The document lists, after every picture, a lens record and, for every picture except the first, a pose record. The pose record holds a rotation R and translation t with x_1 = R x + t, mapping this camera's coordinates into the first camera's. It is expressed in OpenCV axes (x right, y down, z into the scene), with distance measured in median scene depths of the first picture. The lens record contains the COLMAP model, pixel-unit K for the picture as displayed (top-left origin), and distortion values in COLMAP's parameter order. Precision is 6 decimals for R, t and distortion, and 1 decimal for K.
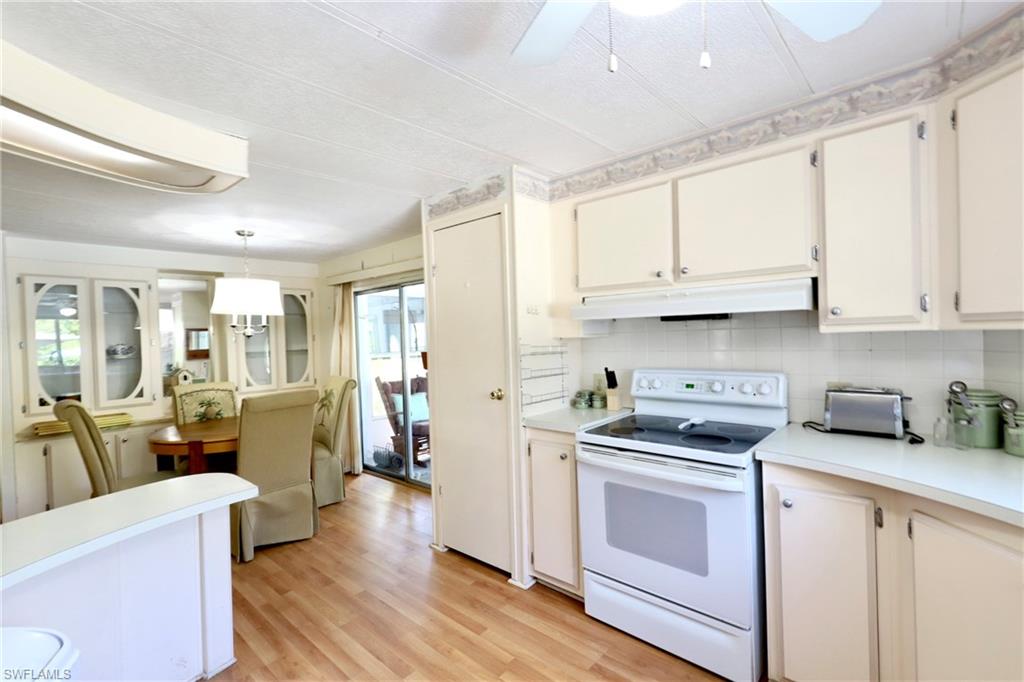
lens RADIAL K [[460.9, 0, 513.5], [0, 460.9, 341.5], [0, 0, 1]] dist [-0.000347, -0.000093]
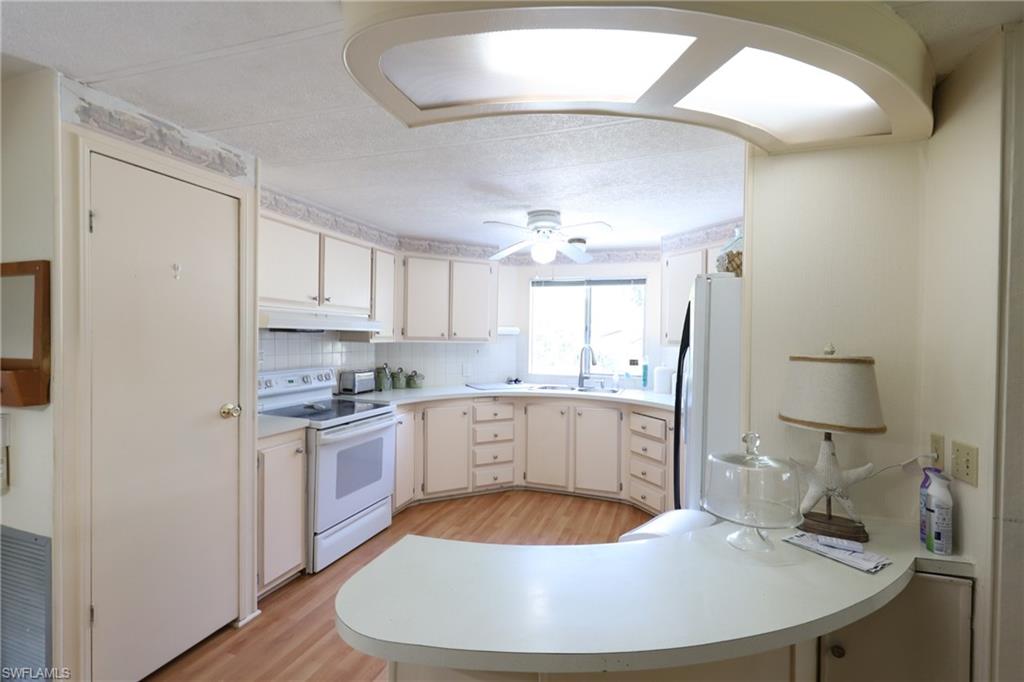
lens RADIAL K [[460.9, 0, 513.5], [0, 460.9, 341.5], [0, 0, 1]] dist [-0.000347, -0.000093]
pose [[-0.395918, 0.011646, 0.918212, -1.171080], [0.009609, 0.999917, -0.008539, -0.001389], [-0.918235, 0.005442, -0.395997, 1.004139]]
